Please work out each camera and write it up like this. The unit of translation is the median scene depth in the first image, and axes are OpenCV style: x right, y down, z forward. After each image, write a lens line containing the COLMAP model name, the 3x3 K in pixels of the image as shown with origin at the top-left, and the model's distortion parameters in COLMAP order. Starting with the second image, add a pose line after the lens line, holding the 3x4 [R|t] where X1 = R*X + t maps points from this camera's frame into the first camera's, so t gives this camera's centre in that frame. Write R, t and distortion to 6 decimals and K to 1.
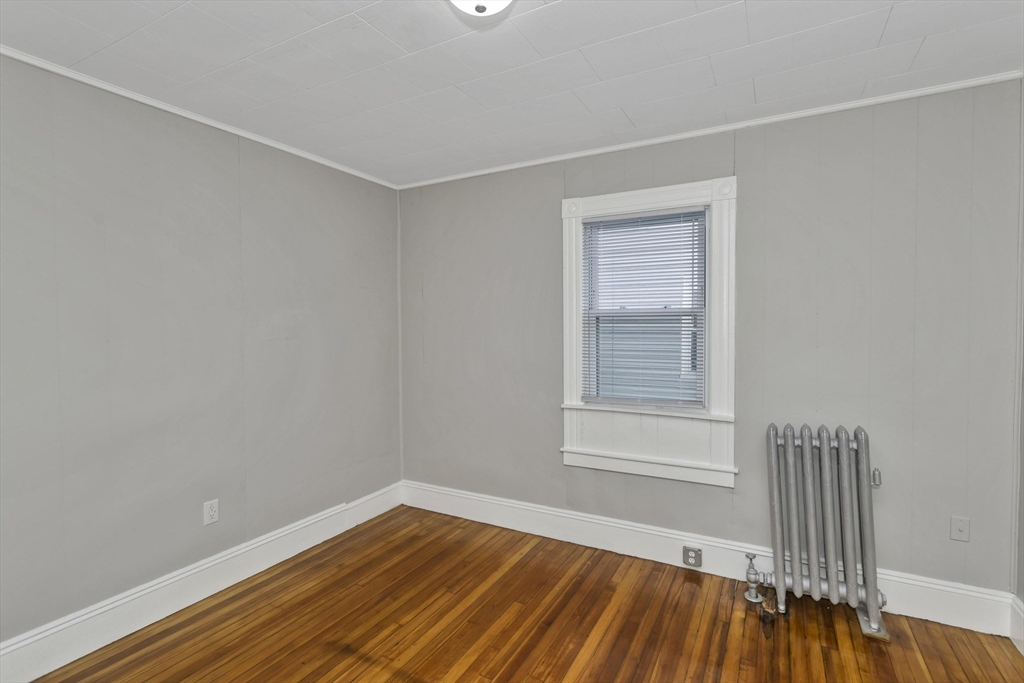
lens RADIAL K [[484.7, 0, 516.6], [0, 484.7, 339.7], [0, 0, 1]] dist [0.002268, 0.000933]
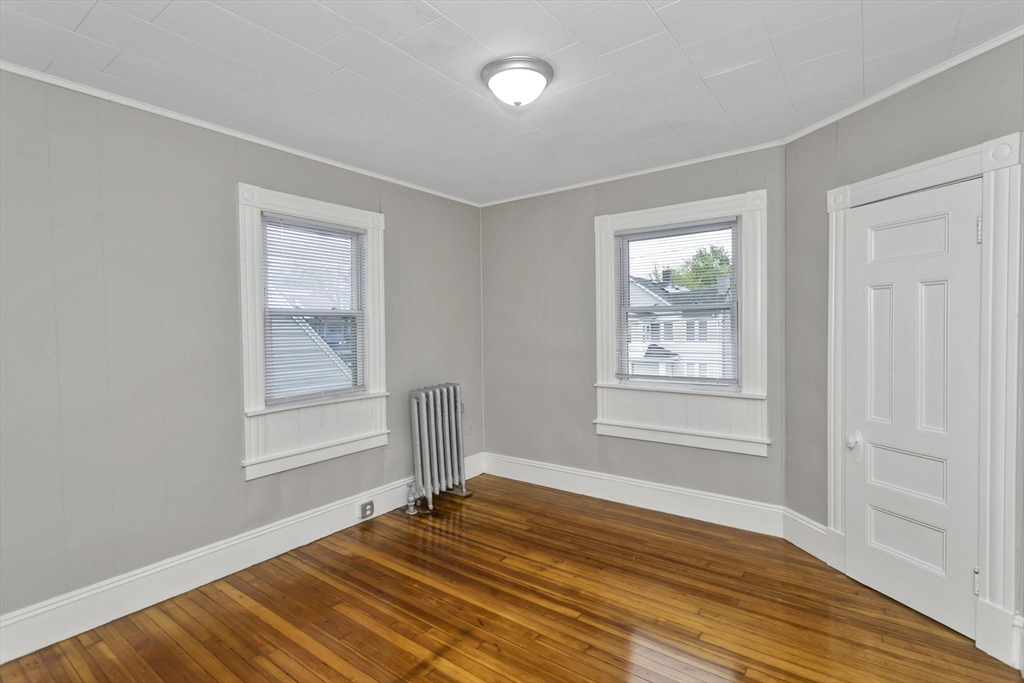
lens RADIAL K [[484.7, 0, 520.1], [0, 484.7, 346.5], [0, 0, 1]] dist [0.002268, 0.000933]
pose [[0.114650, -0.033141, 0.992853, -0.813563], [0.033880, 0.998992, 0.029434, 0.004382], [-0.992828, 0.030264, 0.115657, 0.451068]]
